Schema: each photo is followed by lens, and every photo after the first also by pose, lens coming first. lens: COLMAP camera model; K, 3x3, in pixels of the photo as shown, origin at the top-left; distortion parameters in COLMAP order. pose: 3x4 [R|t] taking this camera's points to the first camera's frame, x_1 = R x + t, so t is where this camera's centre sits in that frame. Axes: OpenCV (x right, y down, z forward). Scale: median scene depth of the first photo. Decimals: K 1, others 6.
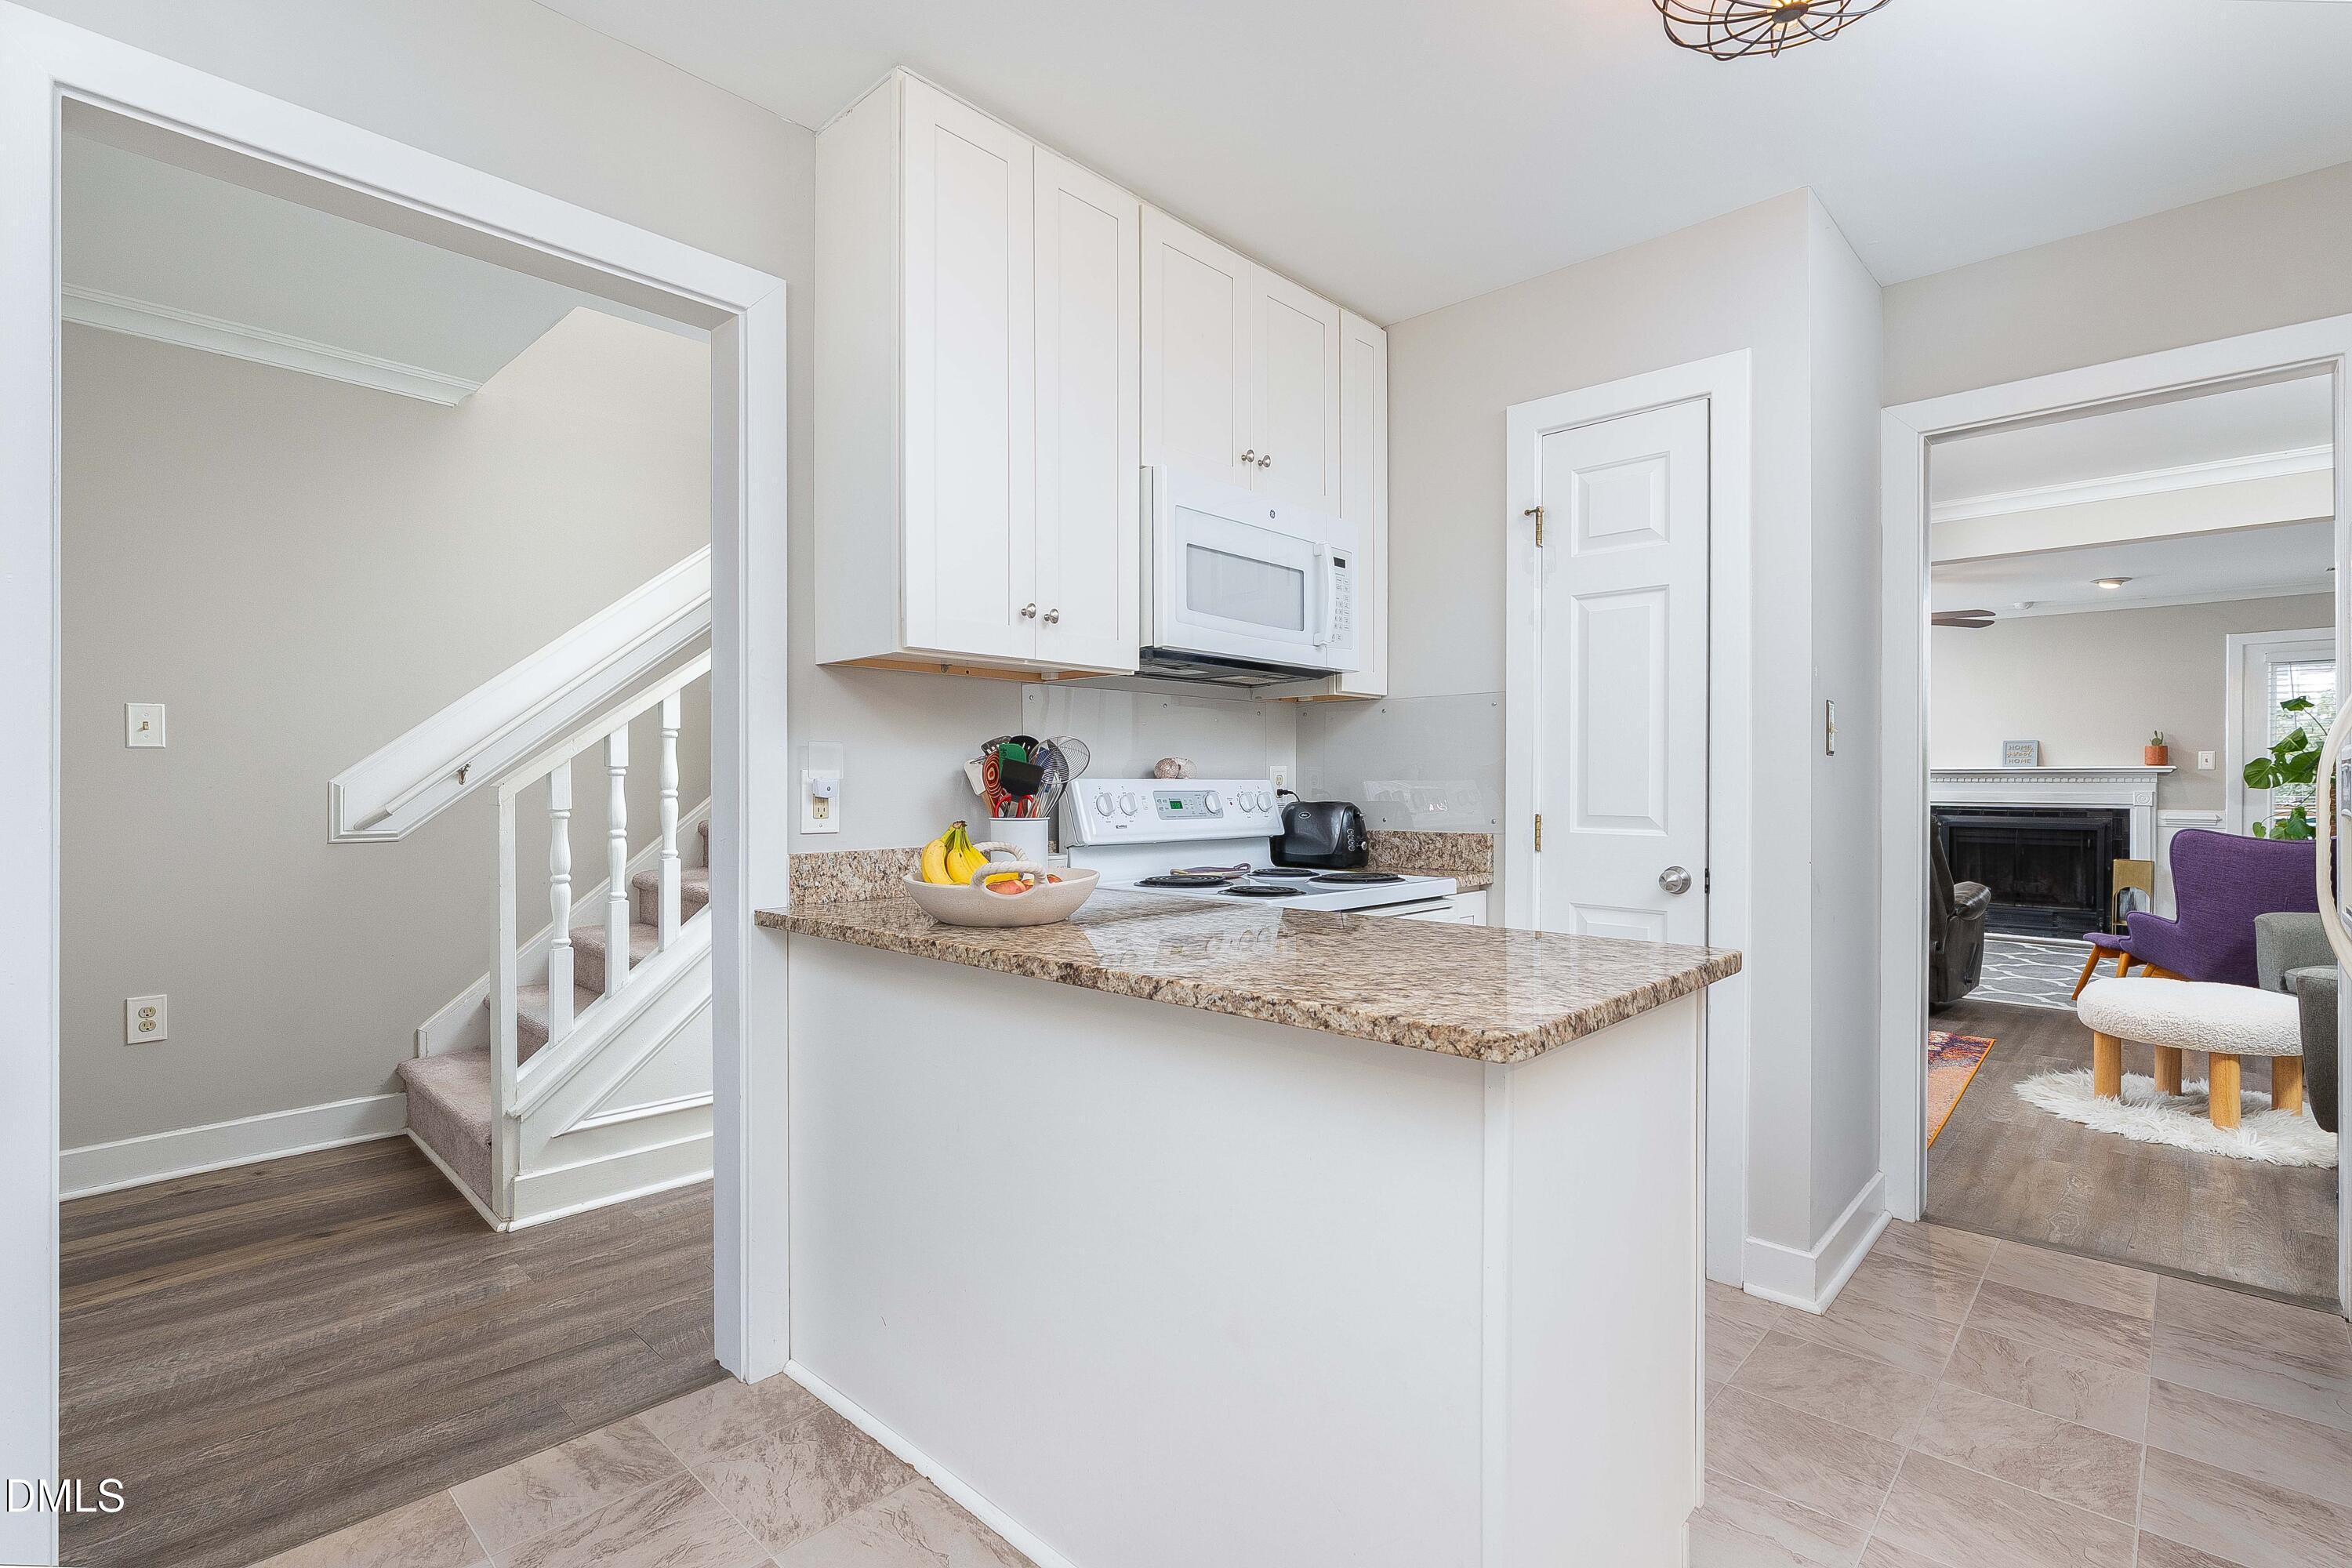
lens RADIAL K [[1076.3, 0, 1179.8], [0, 1076.3, 783.3], [0, 0, 1]] dist [-0.008566, 0.000862]
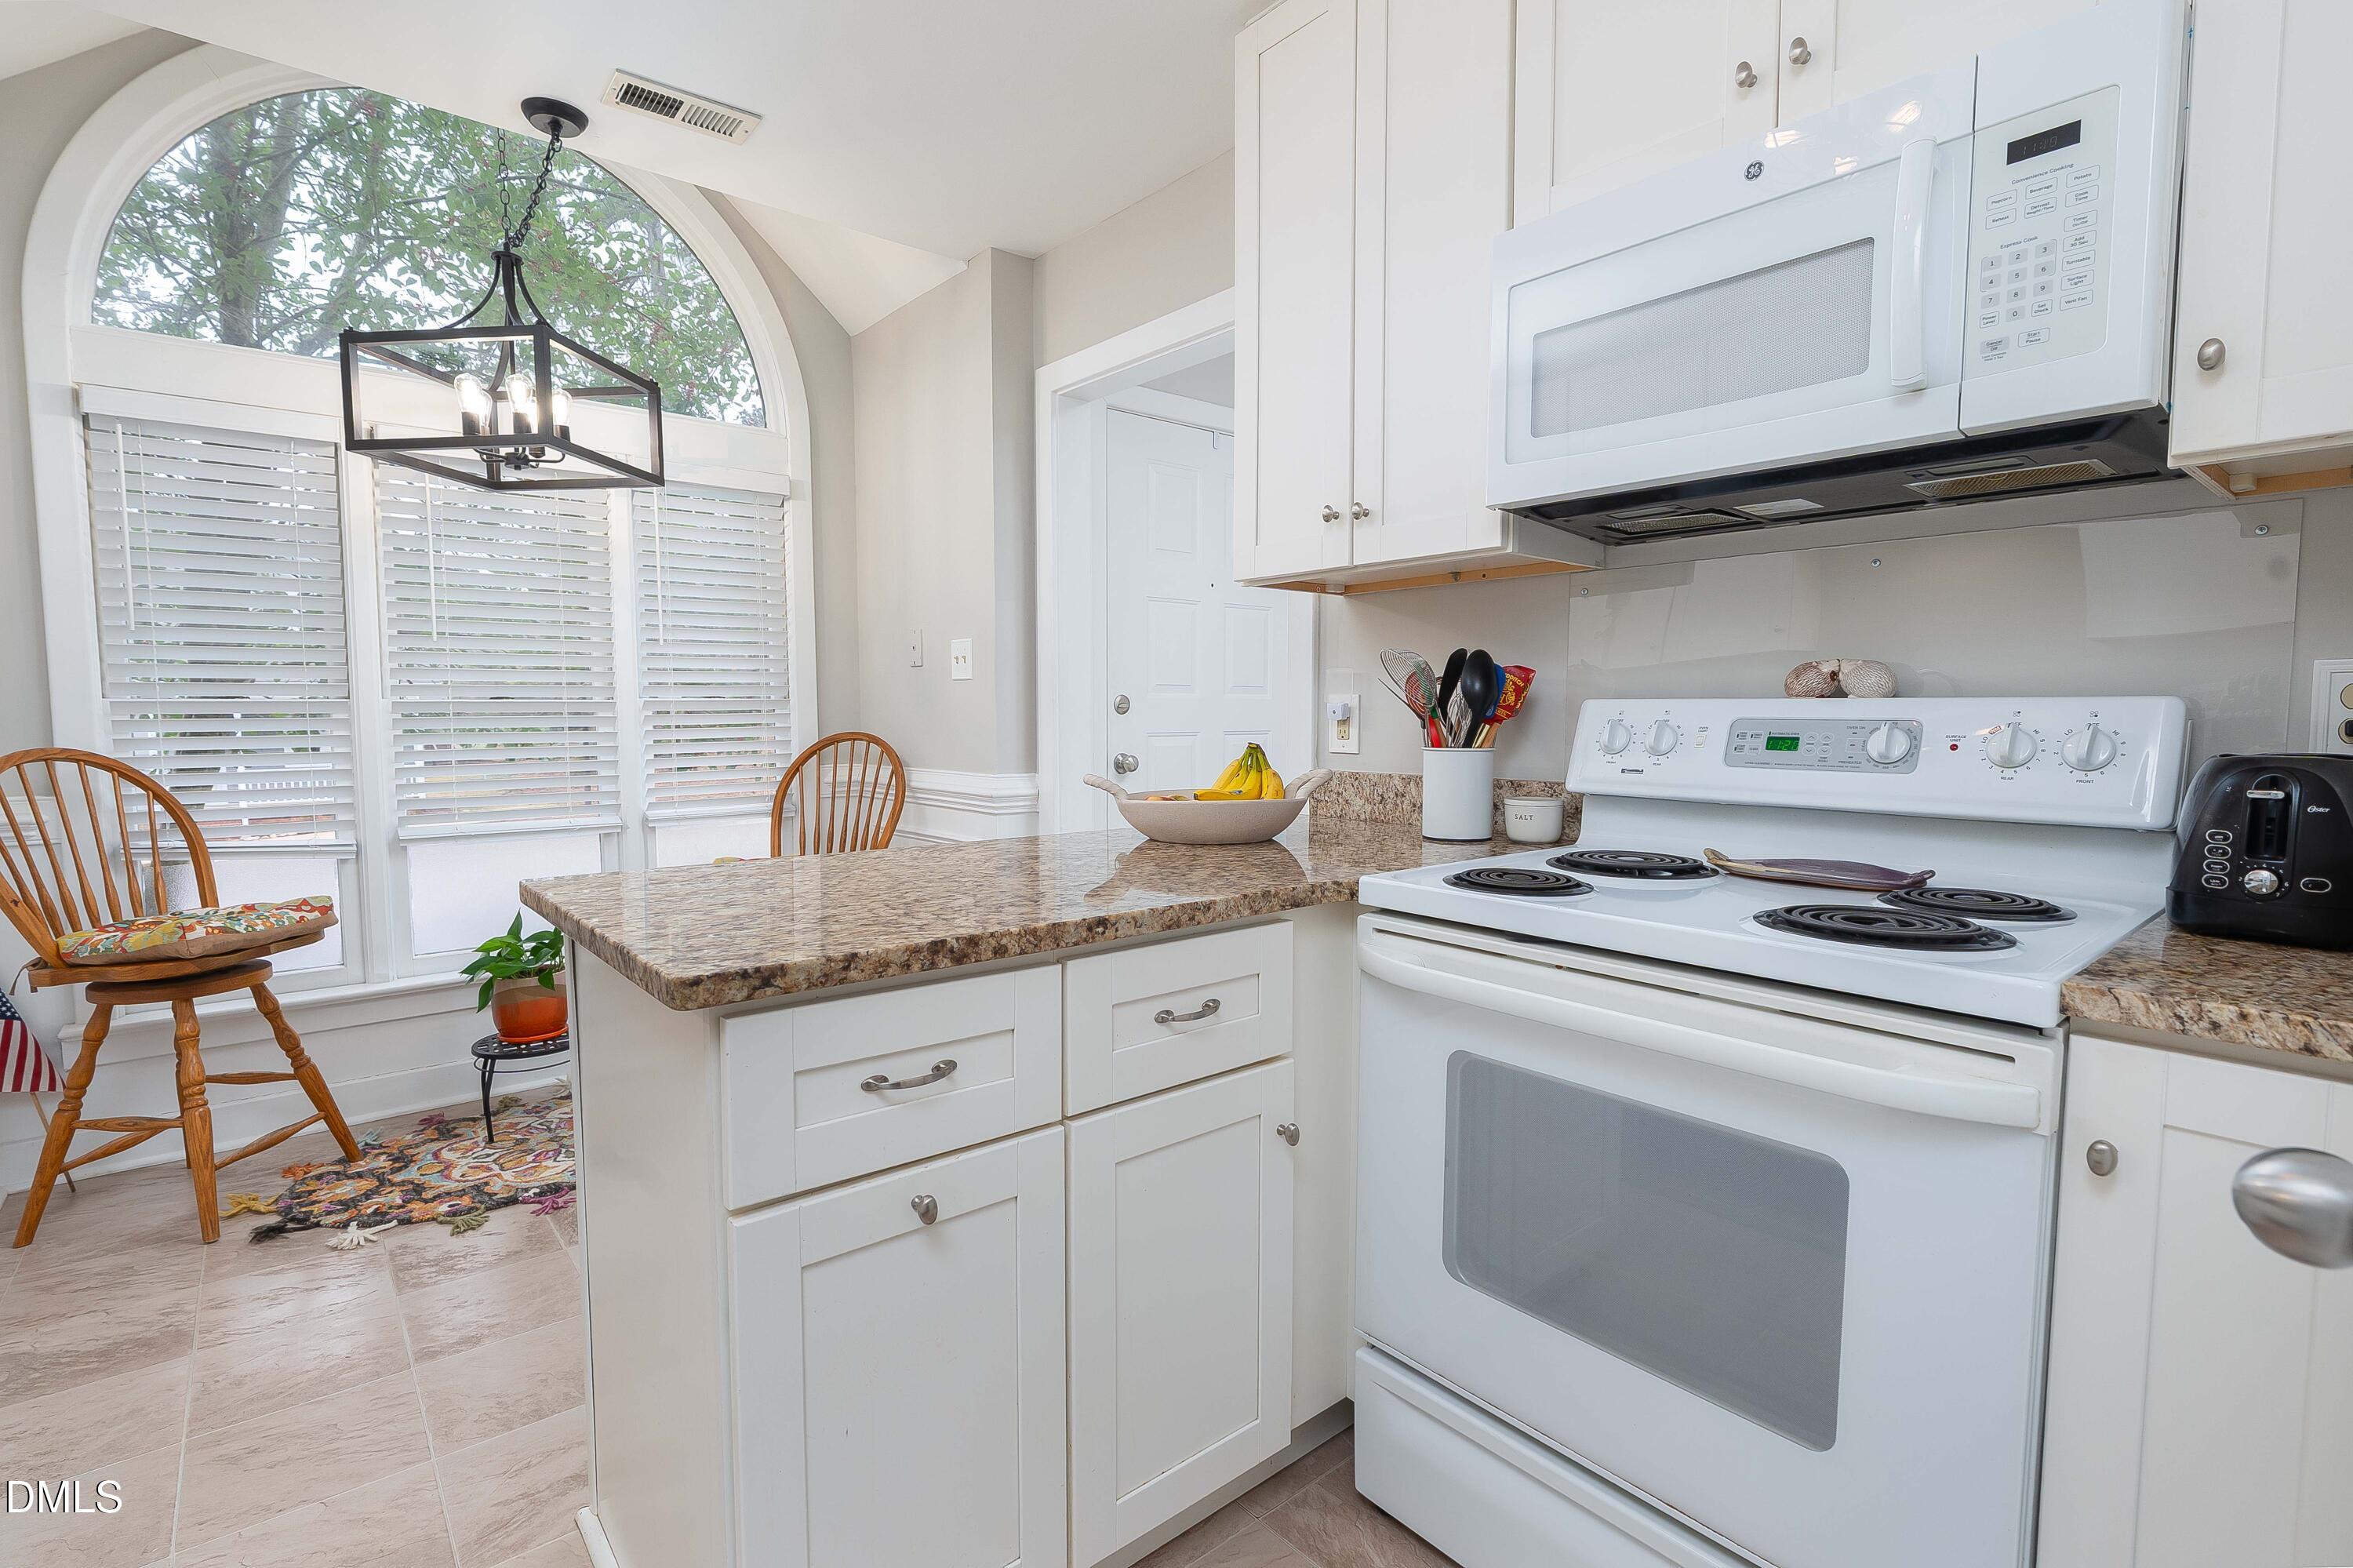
lens RADIAL K [[1076.8, 0, 1172.9], [0, 1076.8, 779.2], [0, 0, 1]] dist [-0.008566, 0.000862]
pose [[-0.104348, 0.063670, -0.992501, 0.717506], [0.000506, 0.997952, 0.063966, 0.002830], [0.994541, 0.006172, -0.104167, 0.888578]]
